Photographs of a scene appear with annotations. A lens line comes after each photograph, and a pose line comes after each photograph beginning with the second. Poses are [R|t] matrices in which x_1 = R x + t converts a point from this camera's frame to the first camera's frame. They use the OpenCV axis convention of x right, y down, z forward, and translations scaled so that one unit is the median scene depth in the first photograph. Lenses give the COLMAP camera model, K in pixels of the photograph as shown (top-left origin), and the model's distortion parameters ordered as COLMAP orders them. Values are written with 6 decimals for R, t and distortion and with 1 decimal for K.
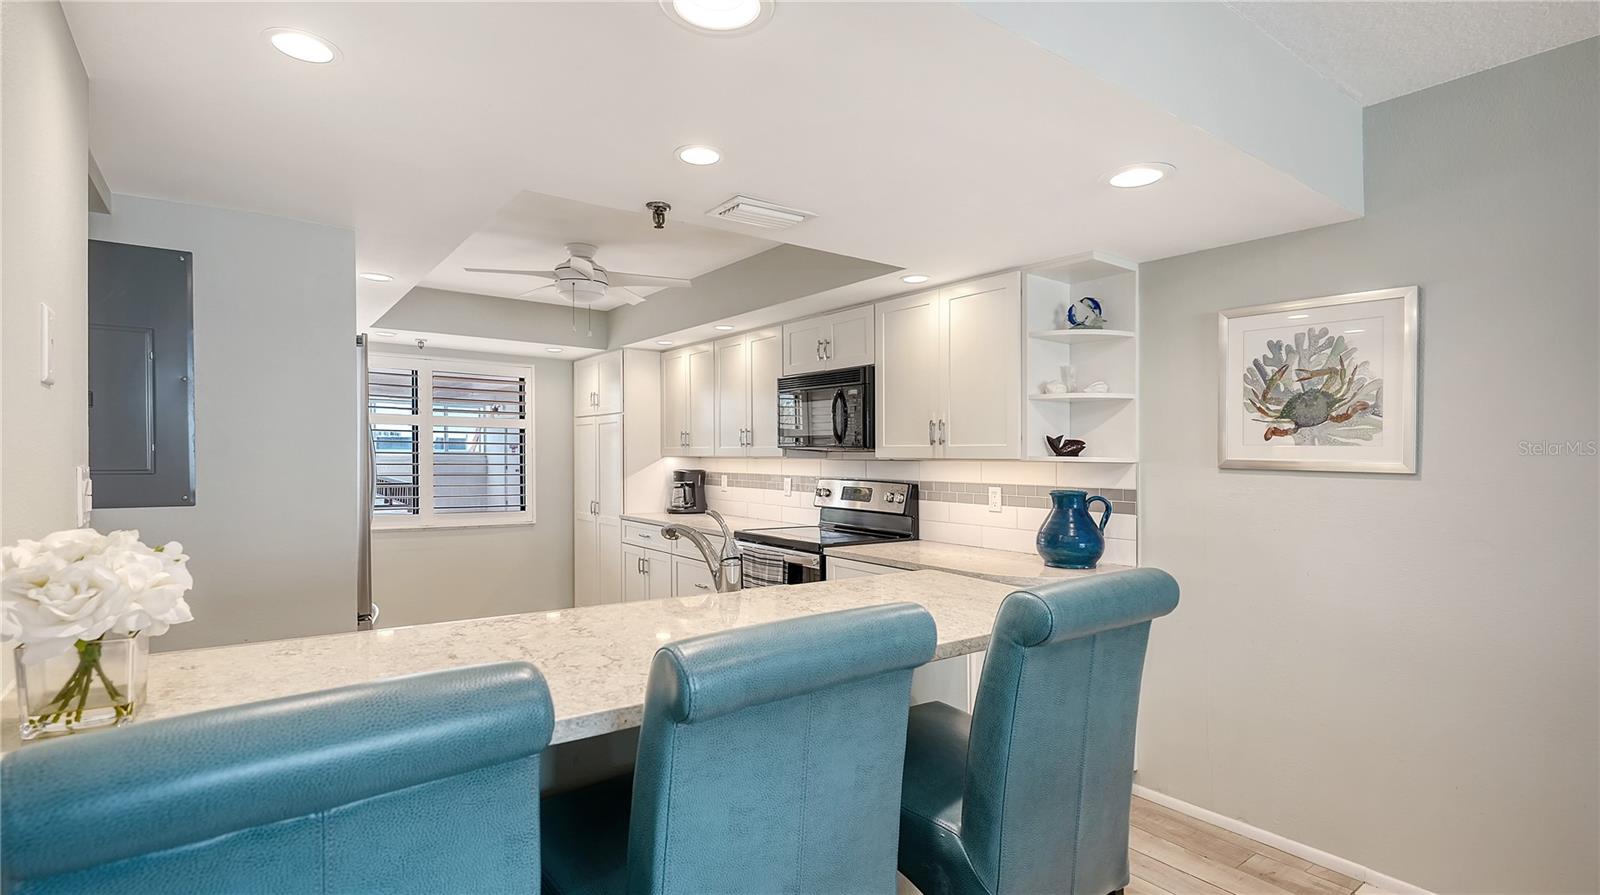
lens RADIAL K [[758.5, 0, 807.3], [0, 758.5, 507.0], [0, 0, 1]] dist [0.000825, -0.000048]
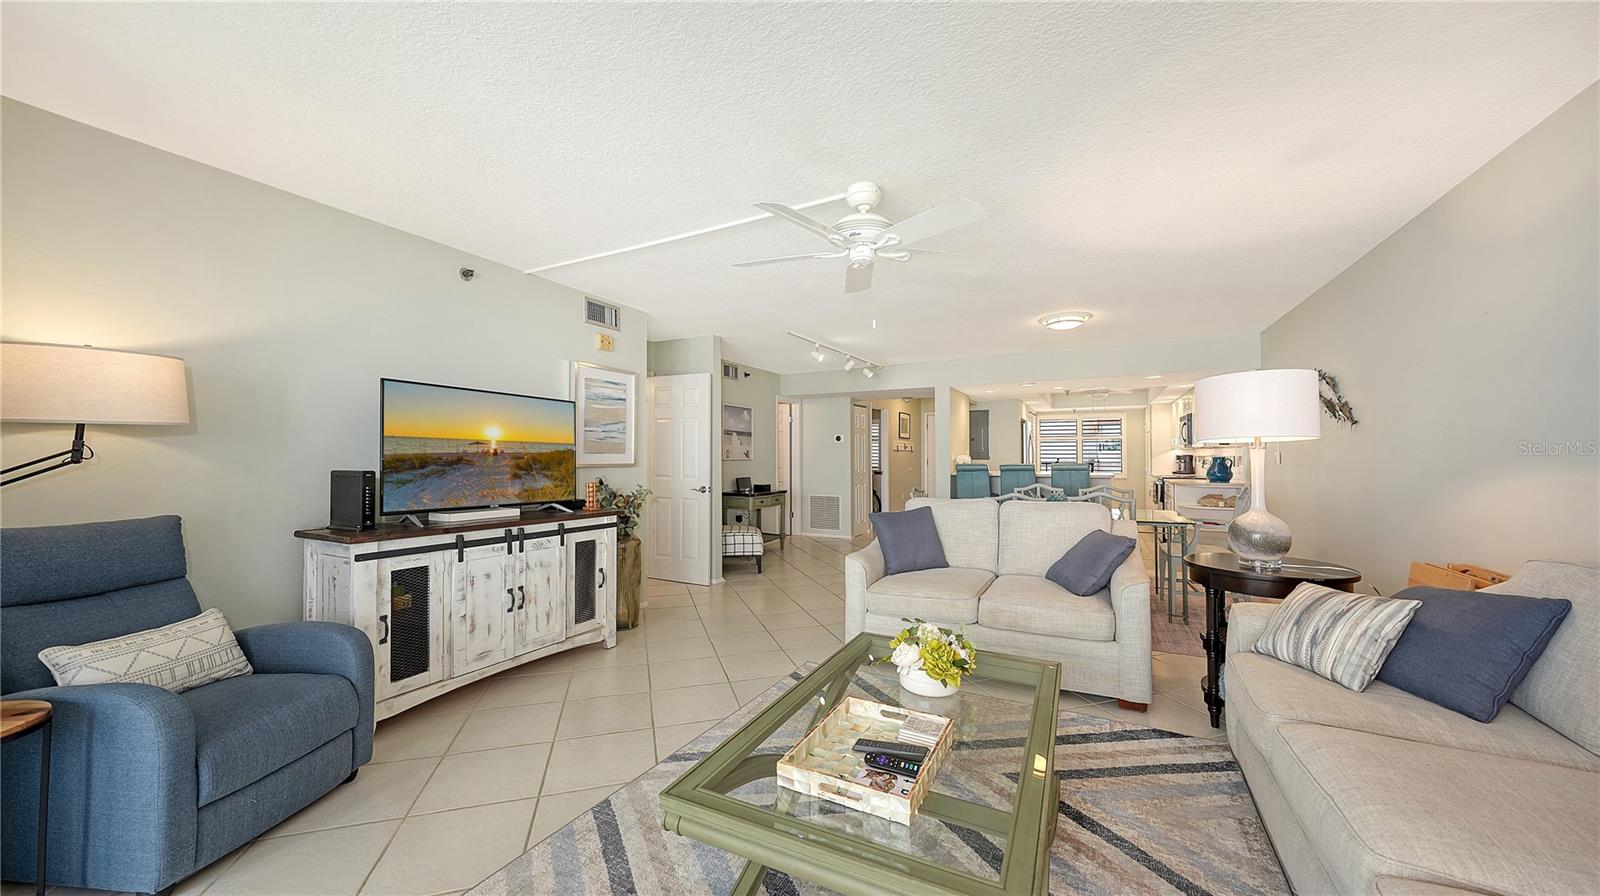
lens RADIAL K [[557.7, 0, 803.3], [0, 557.7, 434.1], [0, 0, 1]] dist [-0.000441, -0.000030]
pose [[0.432432, -0.044295, -0.900578, 1.069000], [-0.054760, 0.995659, -0.075265, 0.095552], [0.900002, 0.081863, 0.428129, -0.908657]]
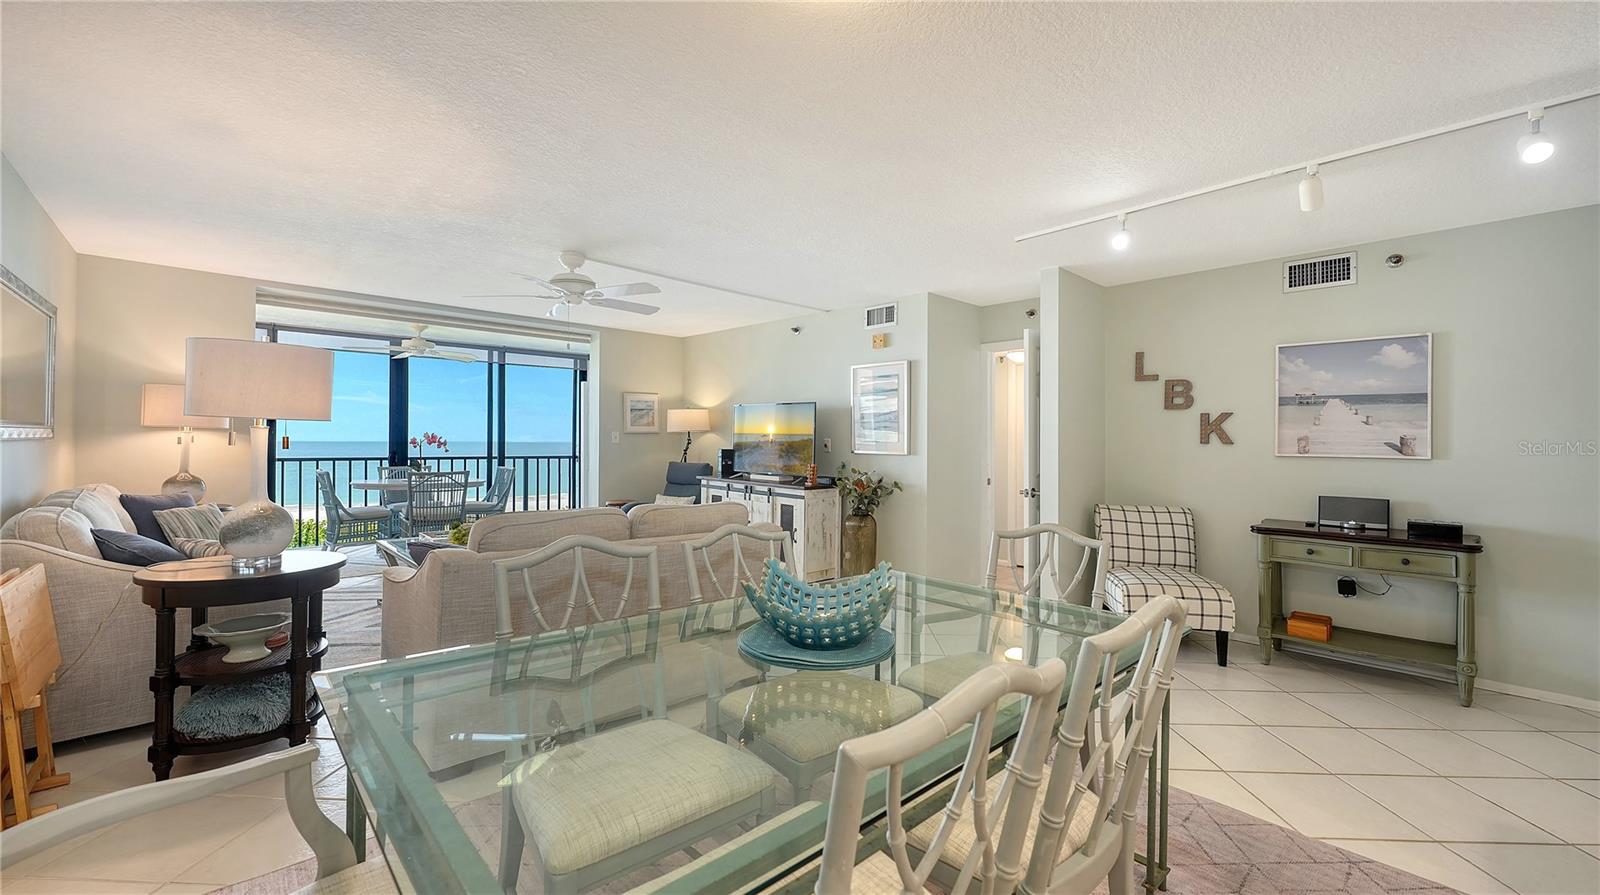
lens RADIAL K [[625.1, 0, 814.6], [0, 625.1, 438.0], [0, 0, 1]] dist [-0.000142, 0.000013]
pose [[-0.992029, -0.020409, -0.124349, 0.342753], [-0.027617, 0.998020, 0.056515, 0.005962], [0.122949, 0.059498, -0.990628, 0.338016]]
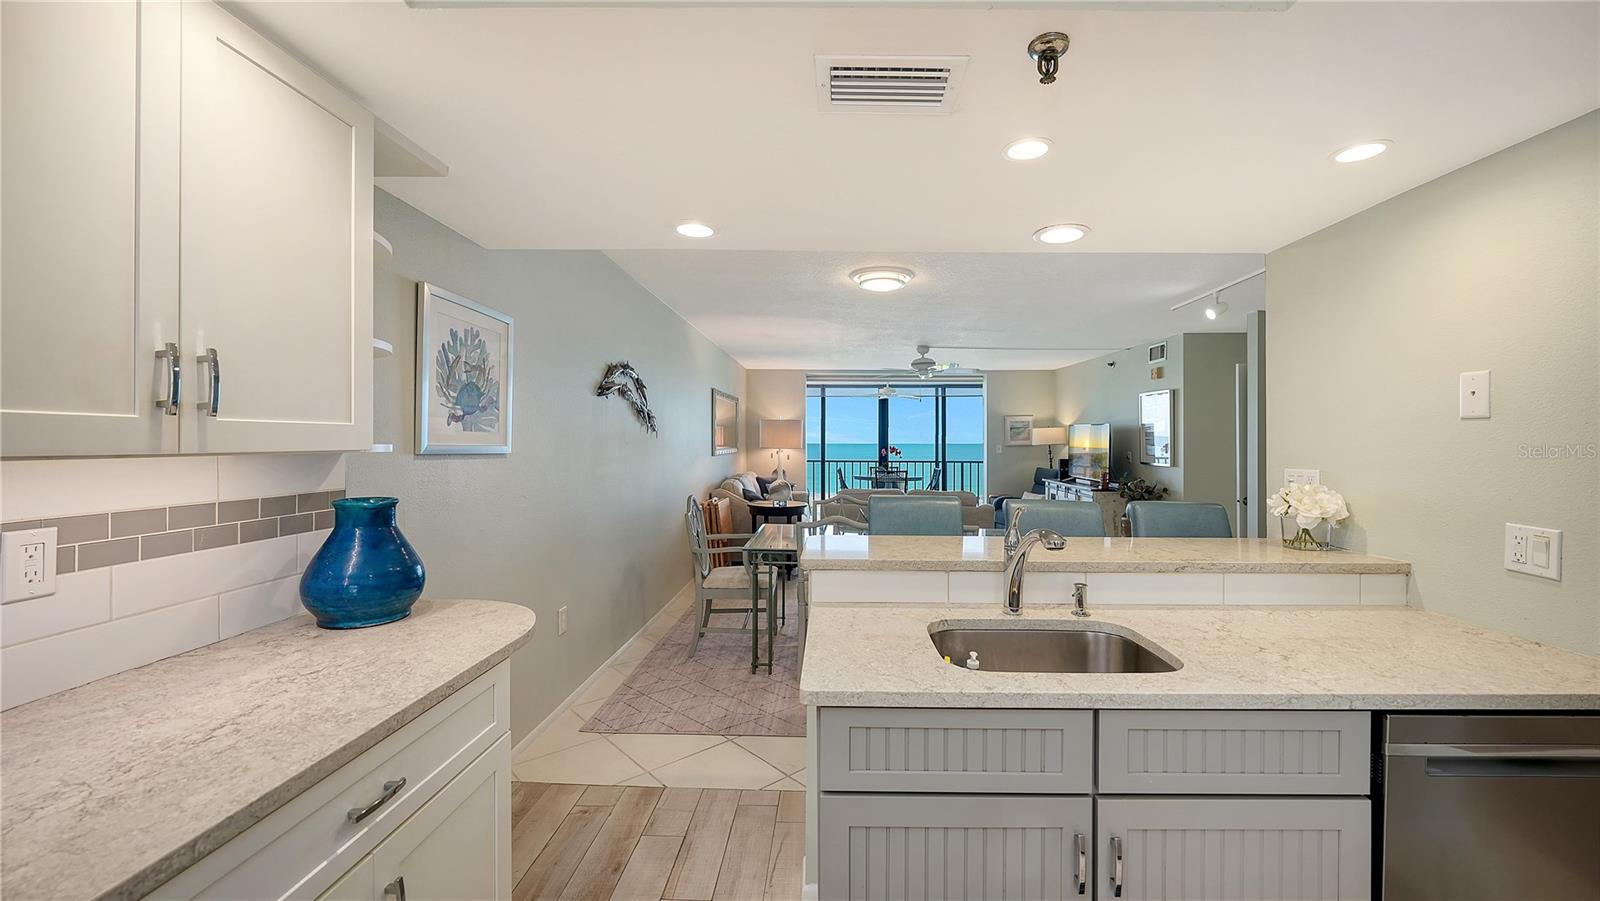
lens RADIAL K [[626.6, 0, 845.5], [0, 626.6, 443.8], [0, 0, 1]] dist [0.000101, 0.000014]
pose [[-0.812142, -0.016959, 0.583213, -0.183910], [0.024169, 0.997742, 0.062669, -0.059490], [-0.582959, 0.064991, -0.809898, 0.792947]]
